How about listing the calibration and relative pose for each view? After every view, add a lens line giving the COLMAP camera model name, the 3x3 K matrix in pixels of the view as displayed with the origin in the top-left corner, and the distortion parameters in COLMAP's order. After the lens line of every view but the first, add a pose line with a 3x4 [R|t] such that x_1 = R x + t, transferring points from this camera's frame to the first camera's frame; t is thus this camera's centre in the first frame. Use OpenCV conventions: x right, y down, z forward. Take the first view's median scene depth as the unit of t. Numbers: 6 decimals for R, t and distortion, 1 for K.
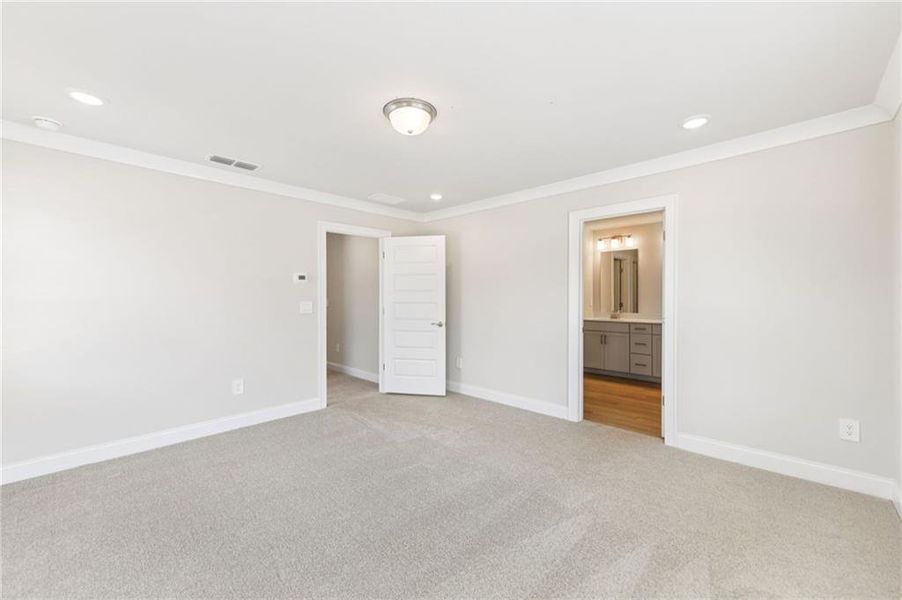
lens RADIAL K [[378.7, 0, 450.6], [0, 378.7, 297.6], [0, 0, 1]] dist [0.001813, 0.000271]
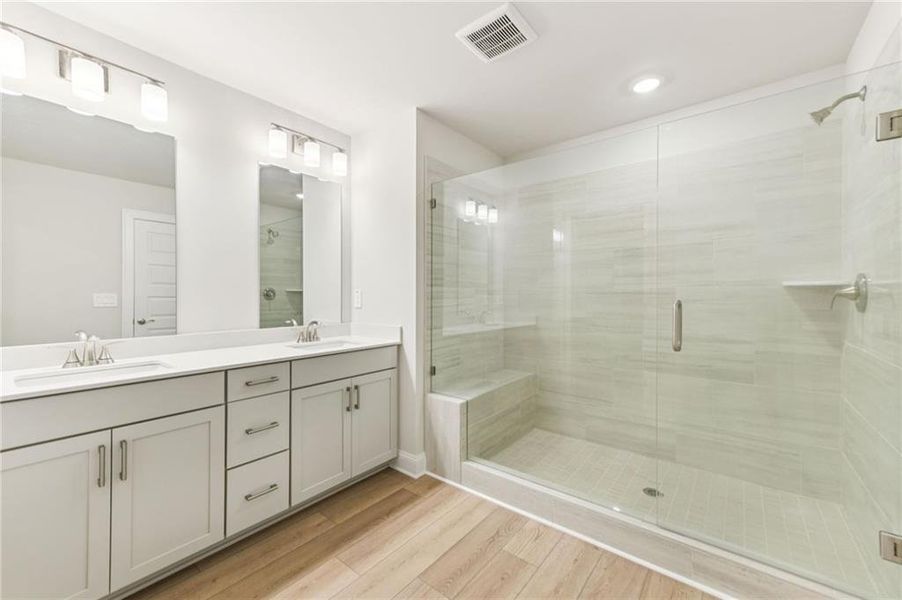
lens RADIAL K [[373.3, 0, 448.6], [0, 373.3, 296.6], [0, 0, 1]] dist [0.002251, 0.000327]
pose [[-0.091467, -0.000070, 0.995808, 0.154171], [0.006037, 0.999982, 0.000625, 0.009705], [-0.995790, 0.006069, -0.091465, 0.797615]]
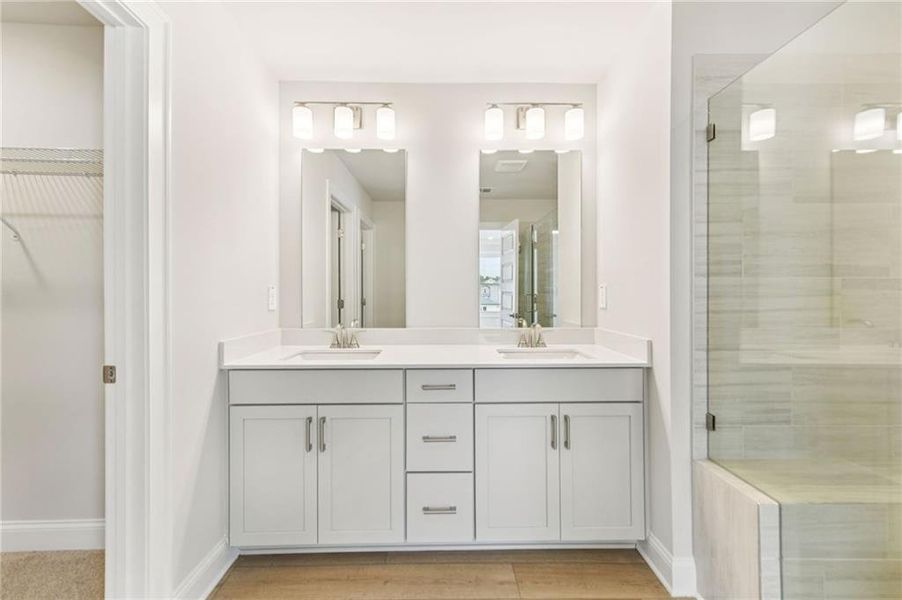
lens RADIAL K [[371.1, 0, 447.3], [0, 371.1, 290.0], [0, 0, 1]] dist [0.010659, 0.000243]
pose [[0.720979, 0.004923, 0.692940, 0.279177], [0.004644, 0.999918, -0.011936, 0.009593], [-0.692942, 0.011824, 0.720897, 0.722178]]
